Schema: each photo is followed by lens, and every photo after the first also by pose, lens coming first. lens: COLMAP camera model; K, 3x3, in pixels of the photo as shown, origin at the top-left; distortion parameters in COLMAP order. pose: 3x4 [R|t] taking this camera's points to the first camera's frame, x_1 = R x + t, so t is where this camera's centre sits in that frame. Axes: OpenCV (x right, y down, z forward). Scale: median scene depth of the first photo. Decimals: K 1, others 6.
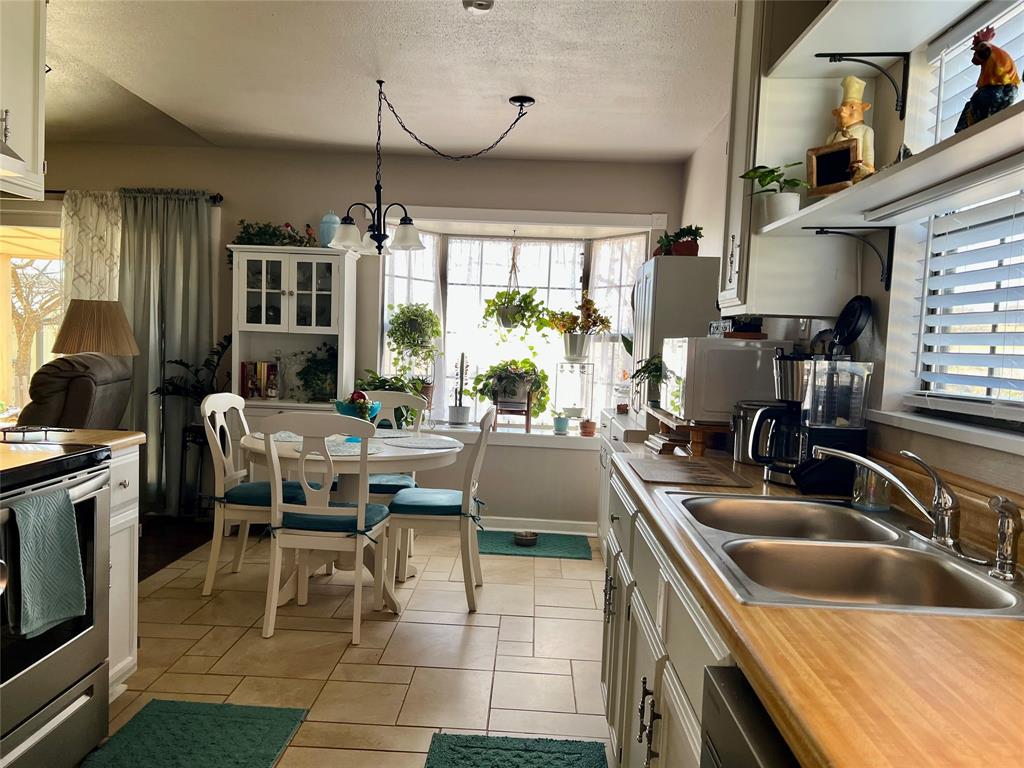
lens RADIAL K [[767.9, 0, 508.2], [0, 767.9, 379.5], [0, 0, 1]] dist [0.058404, -0.069601]
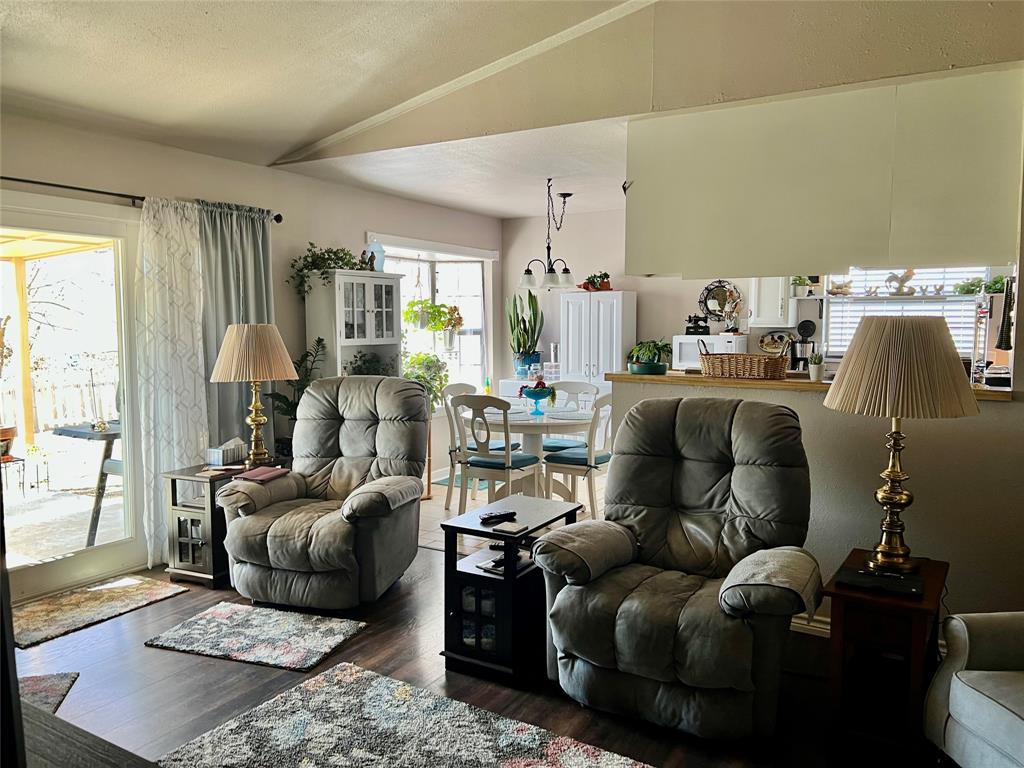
lens RADIAL K [[767.9, 0, 507.0], [0, 767.9, 384.3], [0, 0, 1]] dist [0.058404, -0.069601]
pose [[0.487618, -0.114069, 0.865573, -1.203033], [0.065150, 0.993418, 0.094214, -0.097257], [-0.870623, 0.010452, 0.491840, 0.244304]]
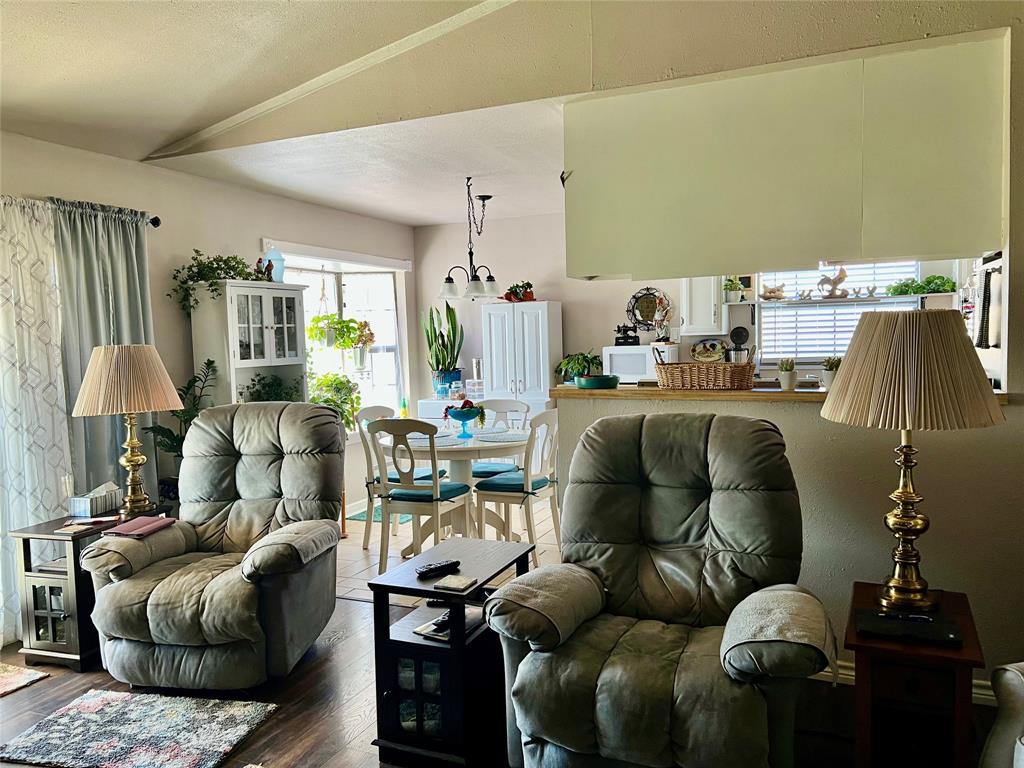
lens RADIAL K [[767.9, 0, 507.2], [0, 767.9, 386.1], [0, 0, 1]] dist [0.058404, -0.069601]
pose [[0.374987, -0.110712, 0.920395, -1.114149], [0.089826, 0.992511, 0.082789, -0.090566], [-0.922668, 0.051631, 0.382124, 0.319366]]
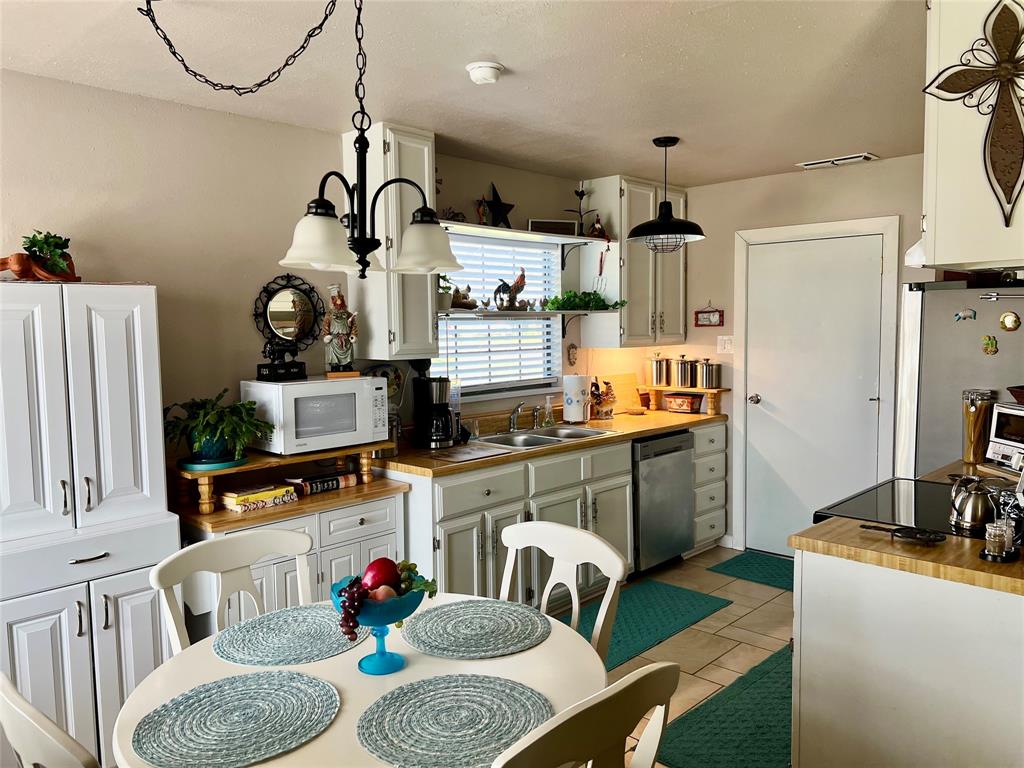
lens RADIAL K [[767.9, 0, 507.0], [0, 767.9, 386.5], [0, 0, 1]] dist [0.058404, -0.069601]
pose [[-0.740078, -0.084862, 0.667146, -0.448915], [0.017576, 0.989227, 0.145328, -0.125397], [-0.672292, 0.119280, -0.730613, 1.003612]]
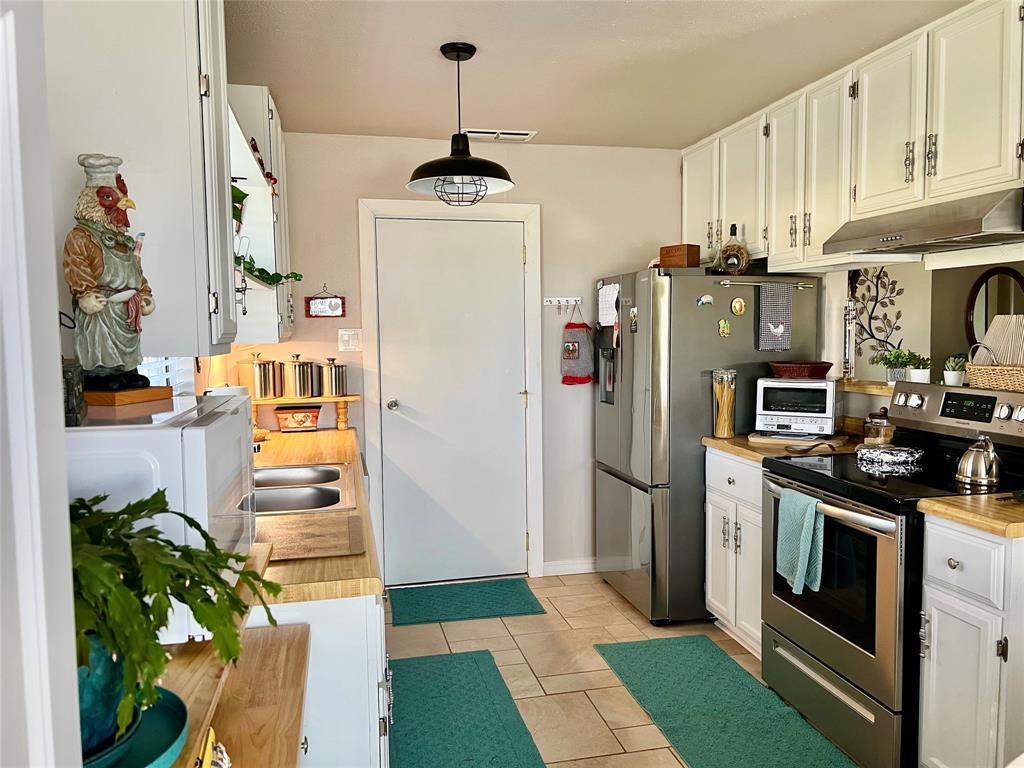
lens RADIAL K [[767.9, 0, 508.3], [0, 767.9, 386.9], [0, 0, 1]] dist [0.058404, -0.069601]
pose [[-0.968412, -0.008991, -0.249192, 0.101129], [-0.038568, 0.992724, 0.114067, -0.073118], [0.246353, 0.120075, -0.961713, 0.875668]]
